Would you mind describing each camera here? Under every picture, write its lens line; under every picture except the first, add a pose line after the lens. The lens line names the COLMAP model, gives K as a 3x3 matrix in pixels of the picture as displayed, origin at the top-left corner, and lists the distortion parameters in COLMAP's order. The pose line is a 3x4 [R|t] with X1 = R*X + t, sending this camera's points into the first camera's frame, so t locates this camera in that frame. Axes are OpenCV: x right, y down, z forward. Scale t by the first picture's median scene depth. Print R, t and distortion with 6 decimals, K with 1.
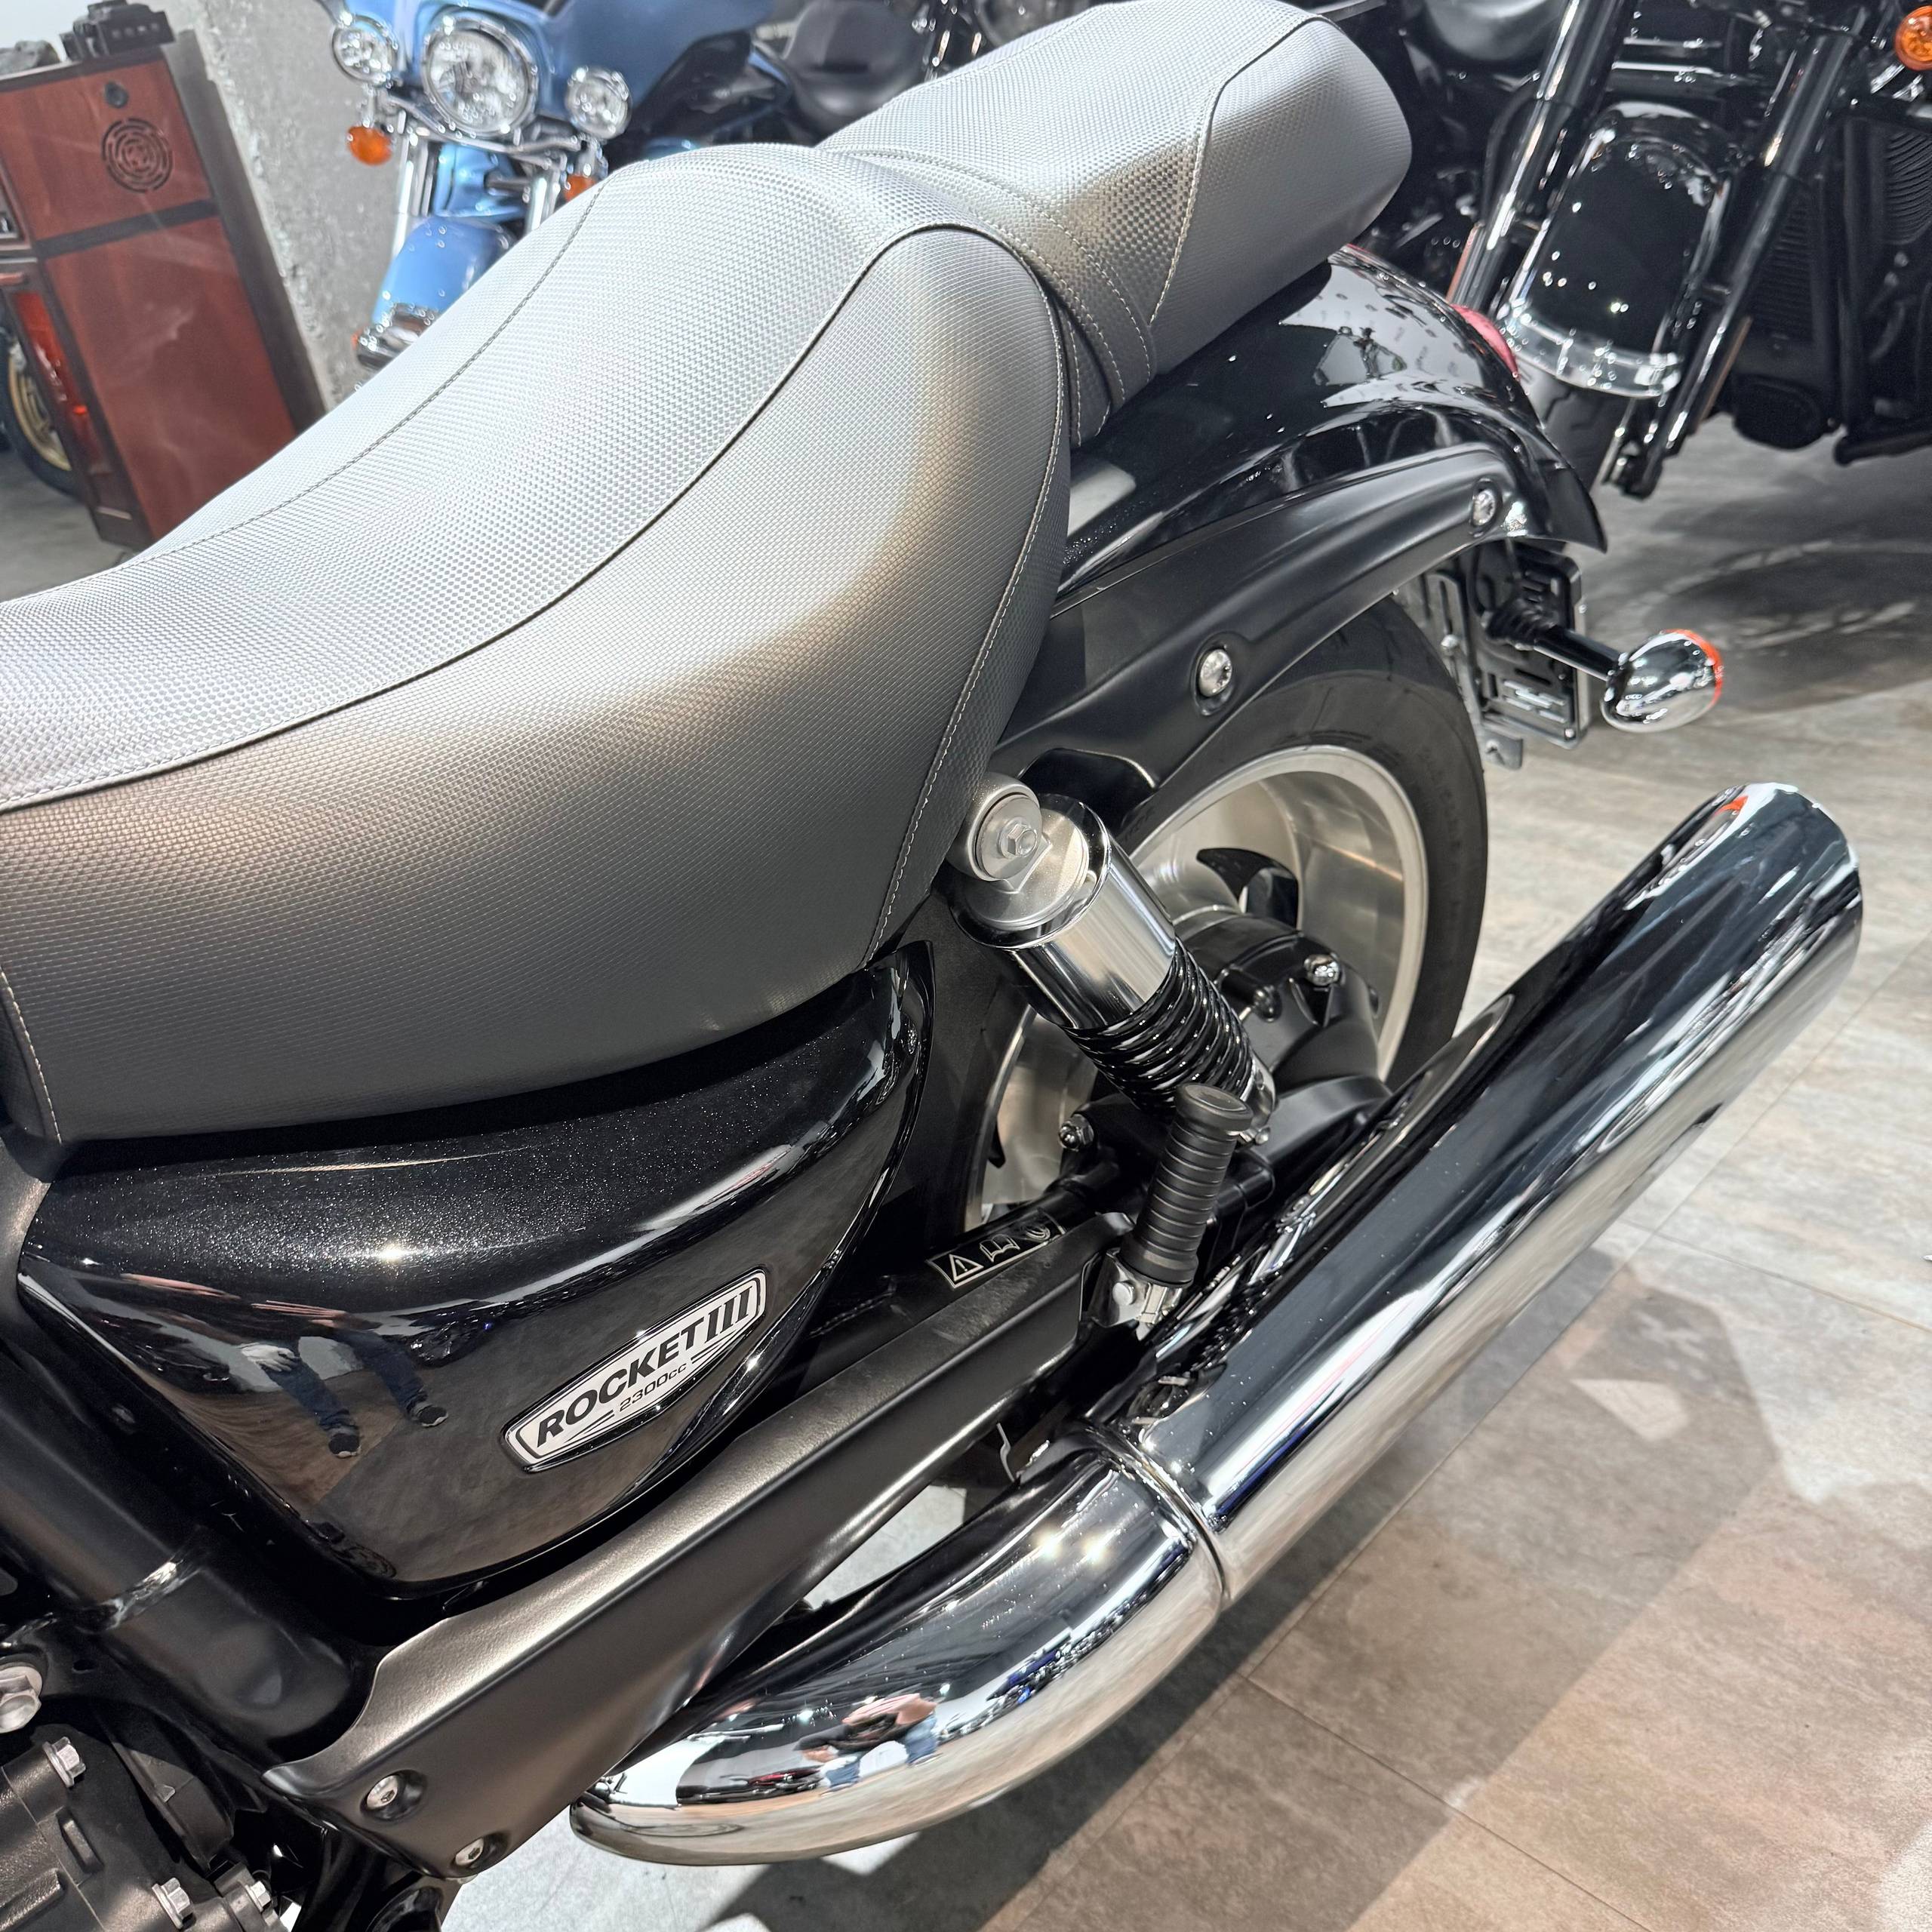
lens RADIAL K [[1834.8, 0, 957.4], [0, 1834.8, 962.4], [0, 0, 1]] dist [0.008408, -0.004212]
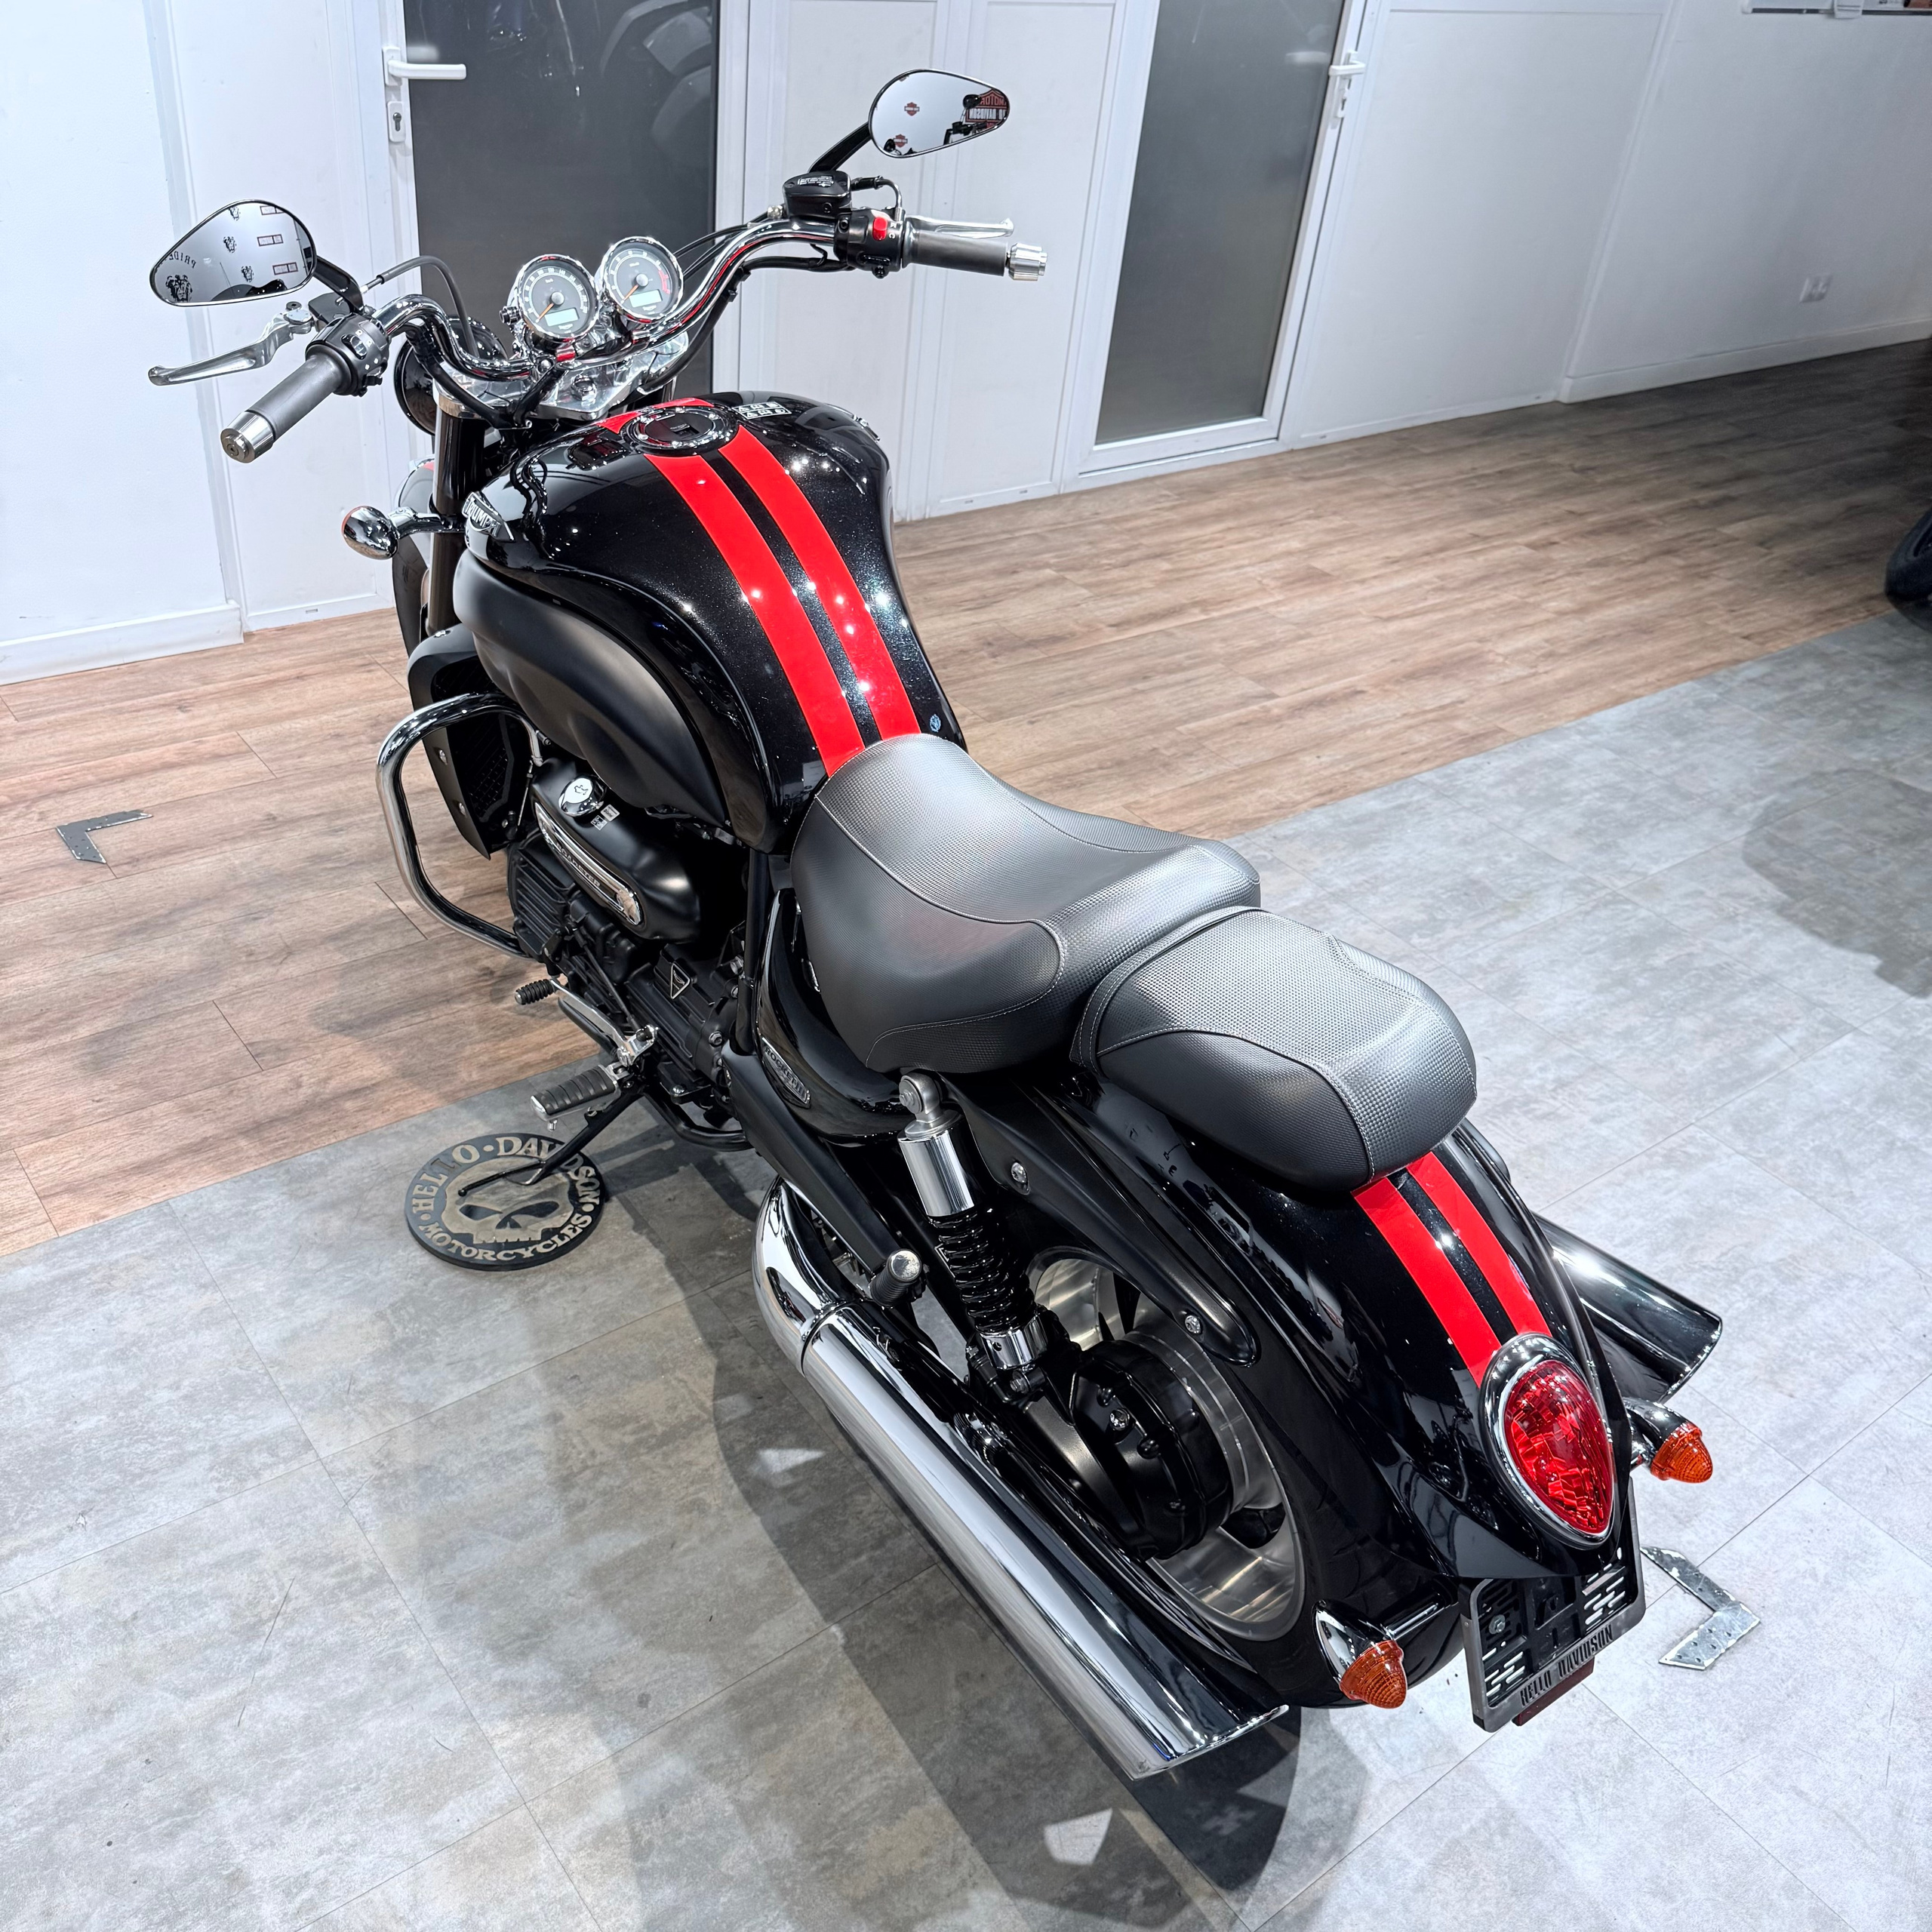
lens RADIAL K [[1801.6, 0, 965.8], [0, 1801.6, 971.8], [0, 0, 1]] dist [0.146552, -0.304774]
pose [[-0.130750, 0.692440, -0.709529, 0.882804], [-0.551394, 0.543984, 0.632492, -0.945466], [0.823935, 0.473928, 0.310682, 0.139158]]
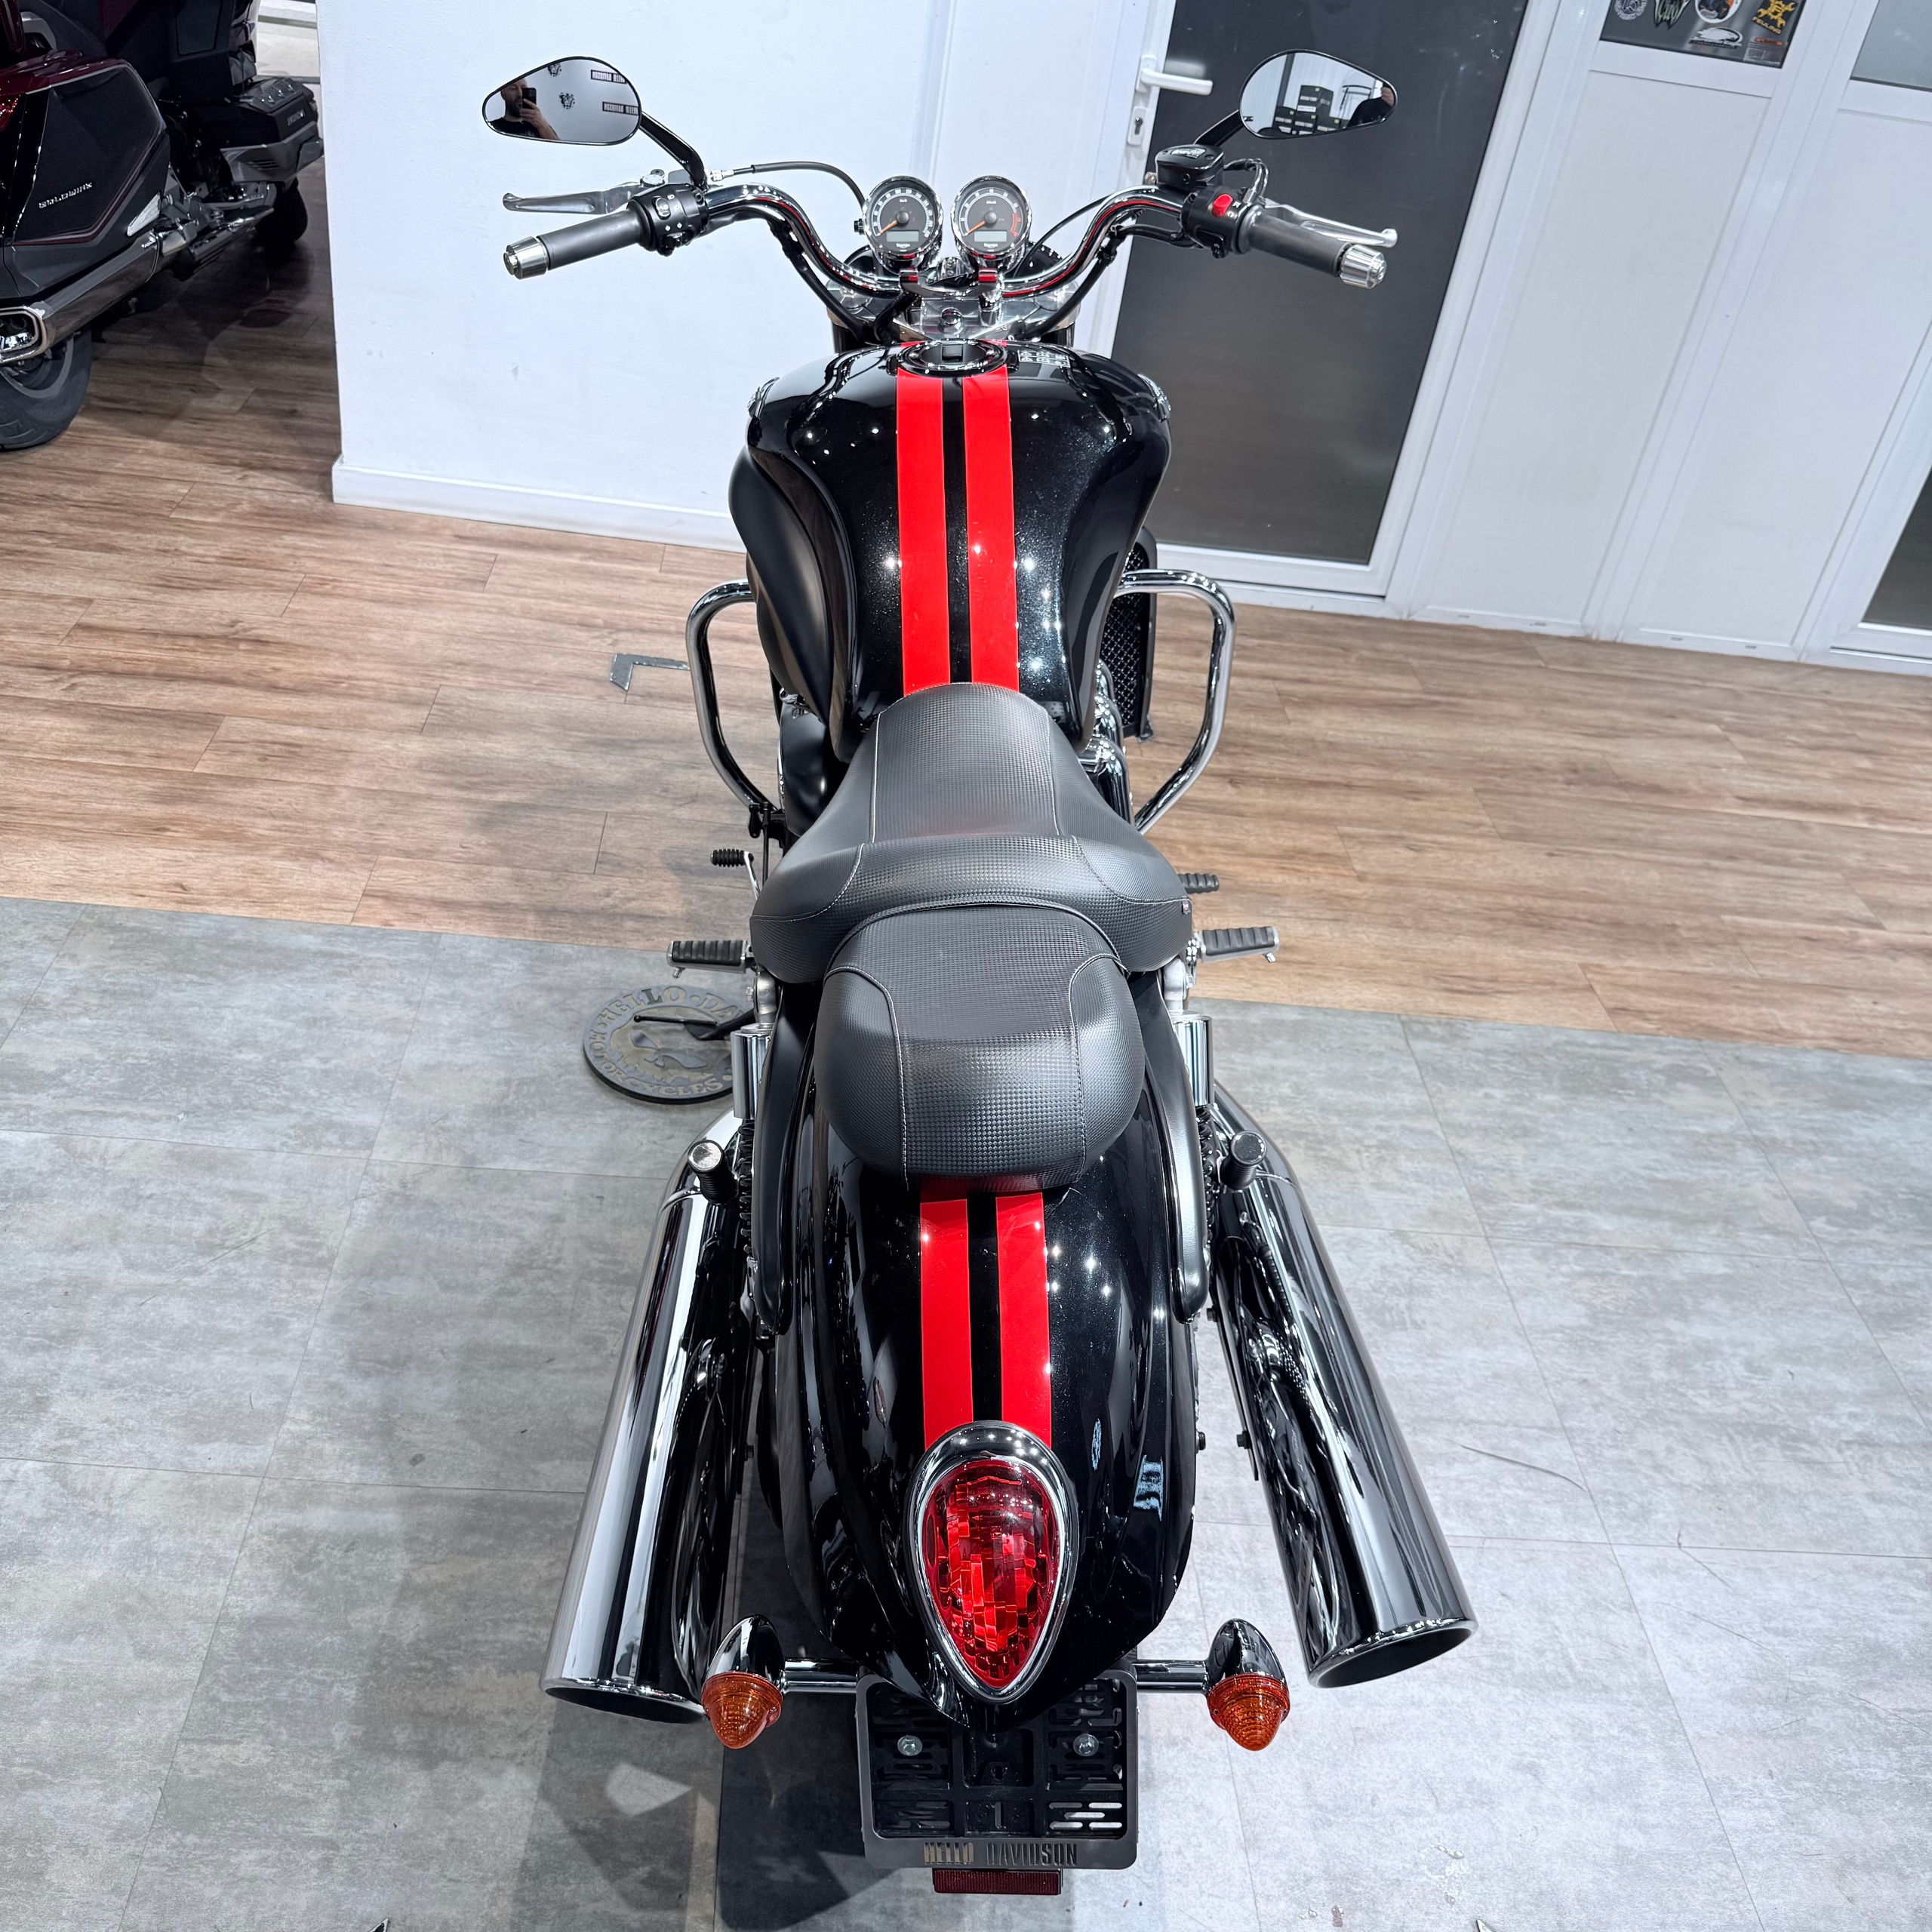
lens RADIAL K [[1793.2, 0, 958.9], [0, 1793.2, 972.7], [0, 0, 1]] dist [0.151480, -0.316851]
pose [[-0.674878, 0.498662, -0.543945, 0.612559], [-0.370751, 0.408203, 0.834215, -1.179121], [0.638031, 0.764661, -0.090608, 0.758189]]
